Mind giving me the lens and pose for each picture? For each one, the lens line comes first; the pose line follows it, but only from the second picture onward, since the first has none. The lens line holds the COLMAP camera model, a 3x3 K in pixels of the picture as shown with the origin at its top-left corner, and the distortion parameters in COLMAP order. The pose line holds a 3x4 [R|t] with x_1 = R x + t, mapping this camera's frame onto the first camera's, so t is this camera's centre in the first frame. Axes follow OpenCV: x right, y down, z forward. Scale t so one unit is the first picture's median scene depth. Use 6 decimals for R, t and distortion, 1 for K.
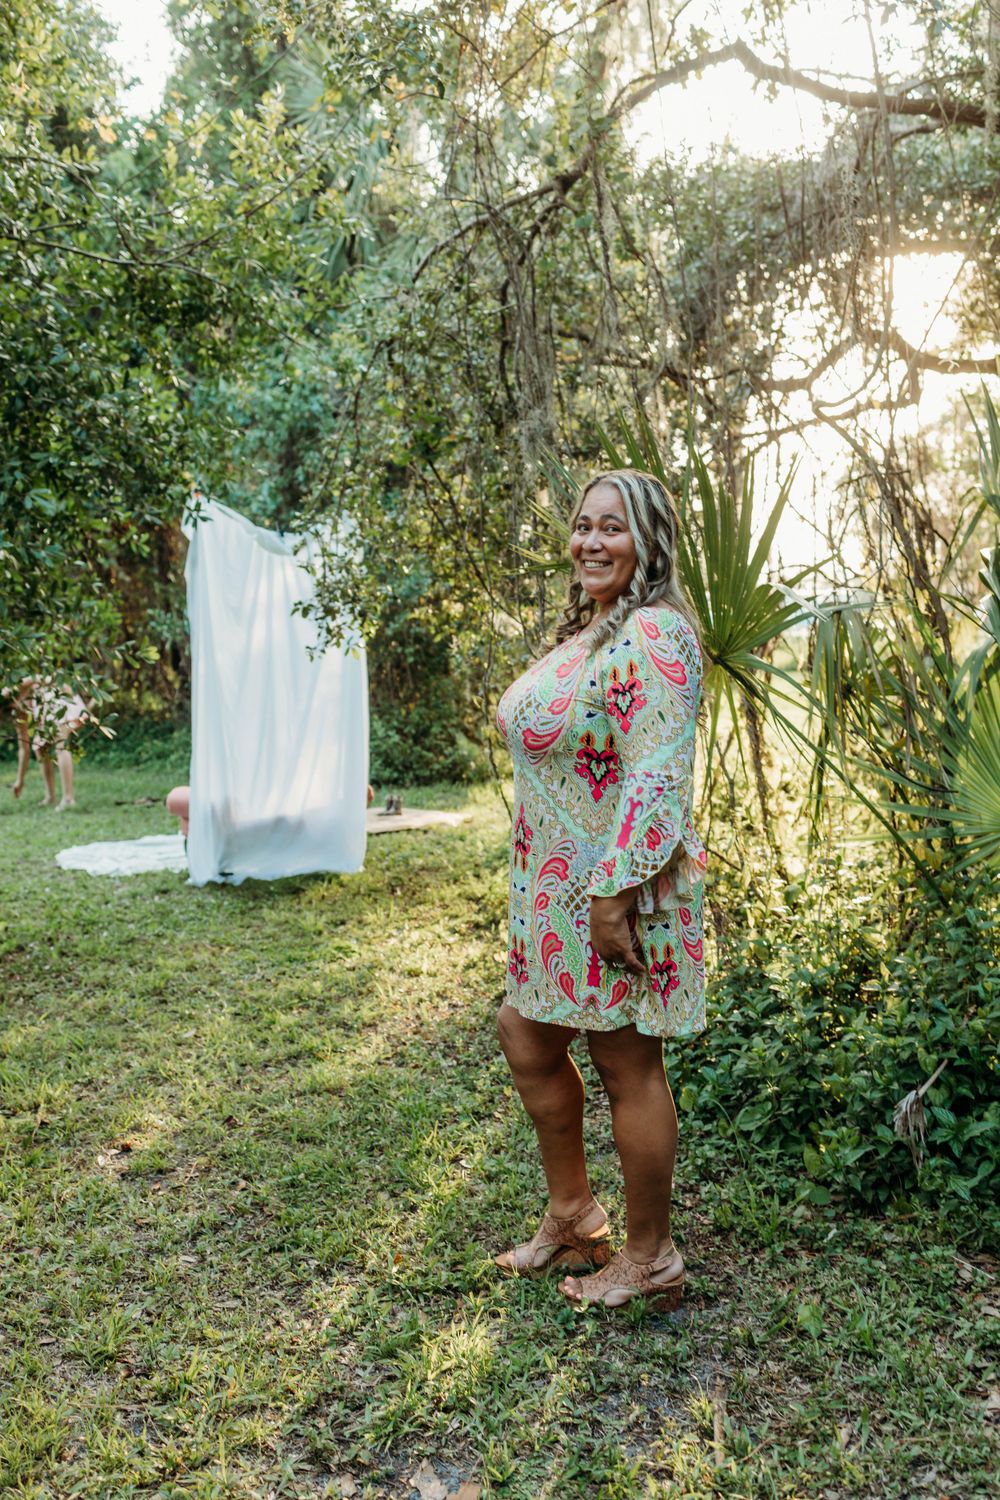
lens RADIAL K [[1551.3, 0, 502.4], [0, 1551.3, 750.9], [0, 0, 1]] dist [0.030965, 0.000000]
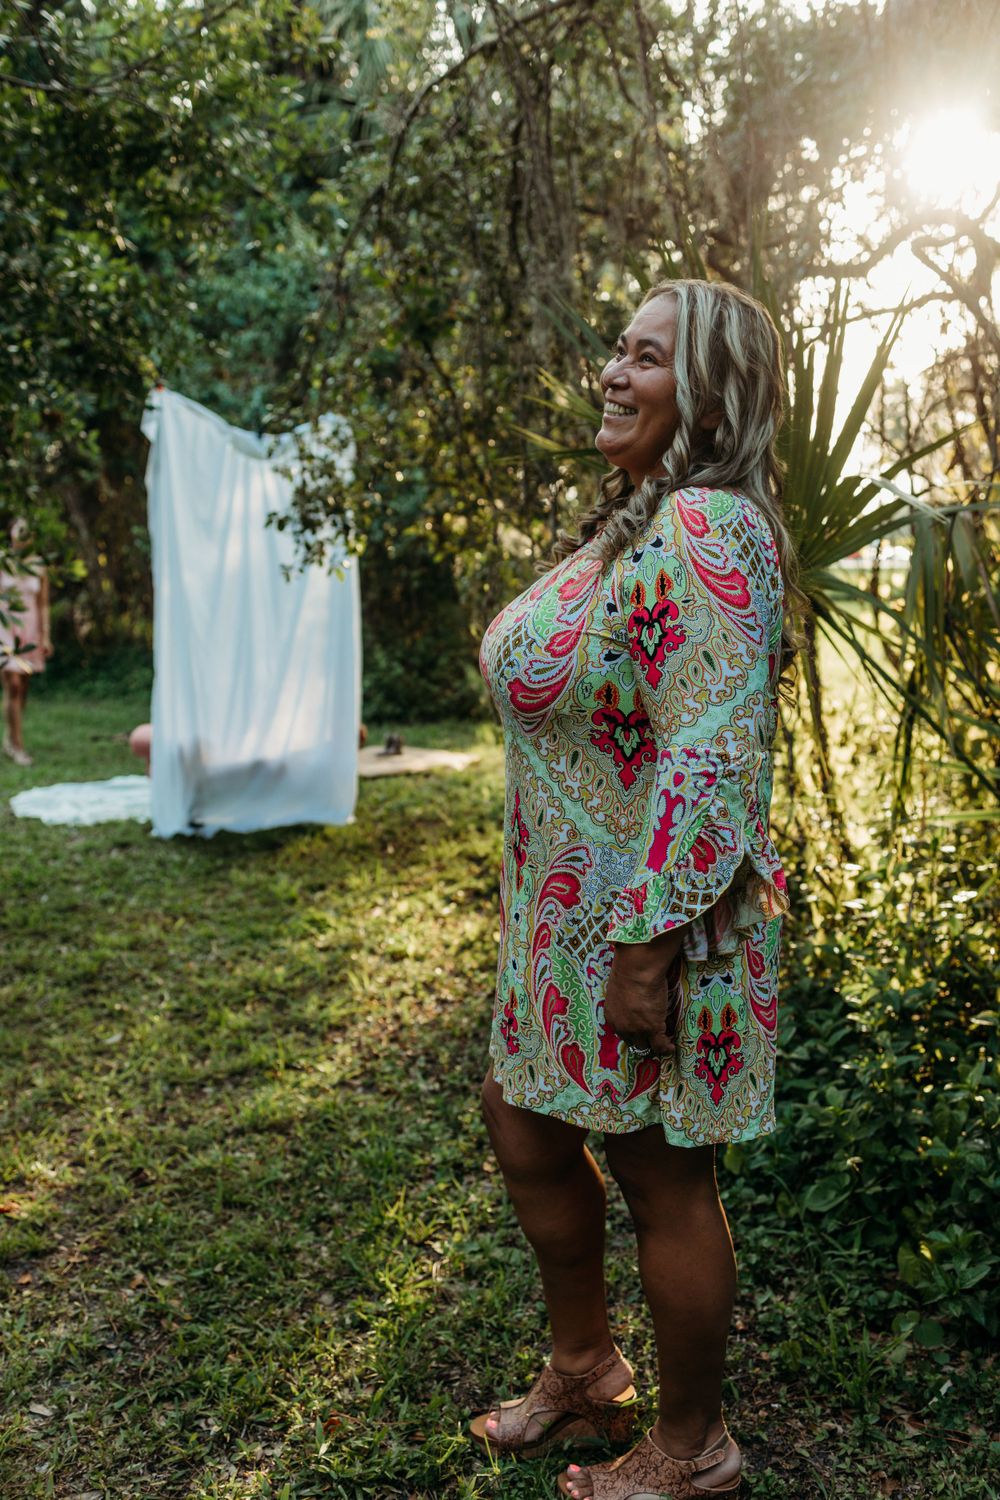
lens RADIAL K [[1551.3, 0, 500.9], [0, 1551.3, 752.6], [0, 0, 1]] dist [0.030965, 0.000000]
pose [[0.999858, 0.009291, -0.014062, 0.011476], [-0.008615, 0.998837, 0.047441, -0.008206], [0.014487, -0.047313, 0.998775, 0.209142]]
